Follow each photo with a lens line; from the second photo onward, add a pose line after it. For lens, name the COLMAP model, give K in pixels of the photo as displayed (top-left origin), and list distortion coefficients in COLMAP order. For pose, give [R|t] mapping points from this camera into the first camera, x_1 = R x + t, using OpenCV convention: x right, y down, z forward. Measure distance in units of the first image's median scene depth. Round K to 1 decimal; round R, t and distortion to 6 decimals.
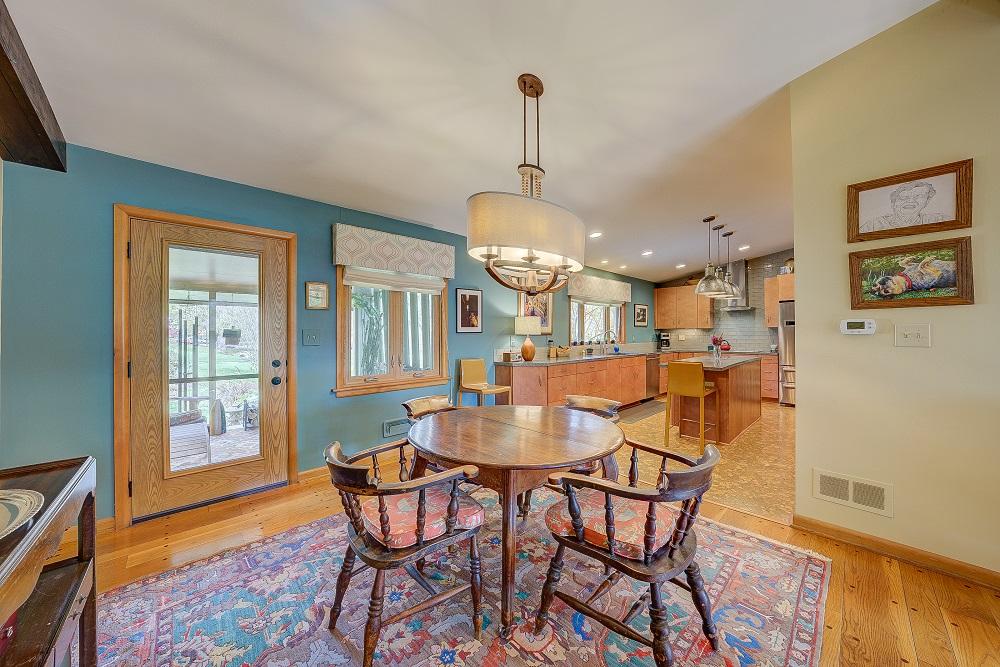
lens RADIAL K [[341.8, 0, 498.0], [0, 341.8, 333.9], [0, 0, 1]] dist [0.000276, 0.000042]
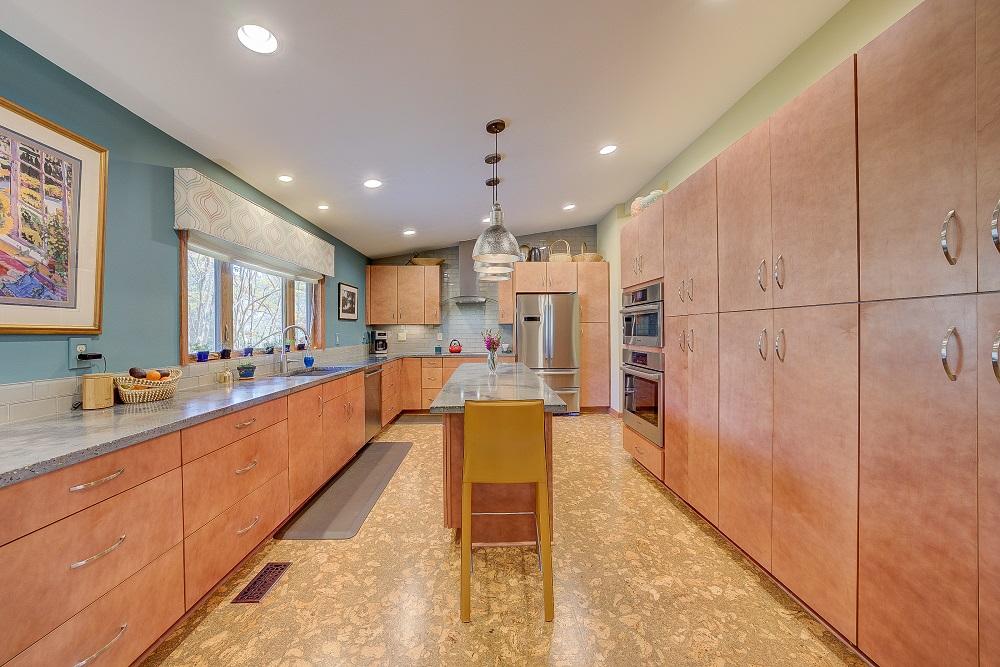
lens RADIAL K [[341.8, 0, 496.4], [0, 341.8, 331.3], [0, 0, 1]] dist [0.000276, 0.000042]
pose [[0.647874, -0.000406, 0.761747, 0.130559], [0.001239, 0.999999, -0.000521, -0.000299], [-0.761747, 0.001282, 0.647874, 0.433529]]
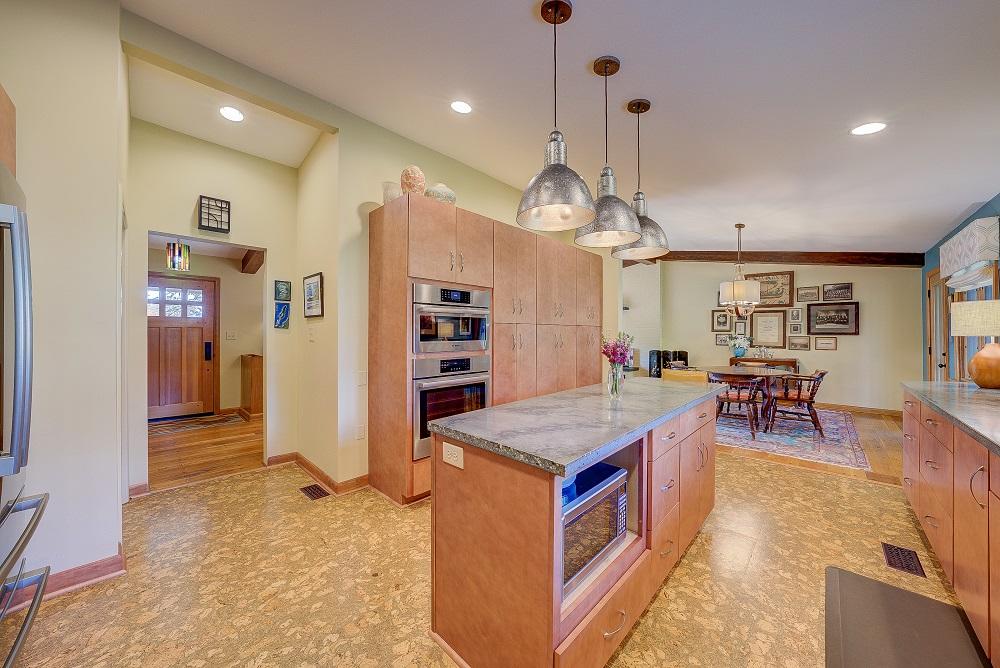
lens RADIAL K [[341.8, 0, 505.2], [0, 341.8, 333.1], [0, 0, 1]] dist [0.000276, 0.000042]
pose [[-0.997467, -0.002194, -0.071096, 0.575059], [-0.001749, 0.999978, -0.006322, -0.000024], [0.071108, -0.006181, -0.997449, 1.007976]]
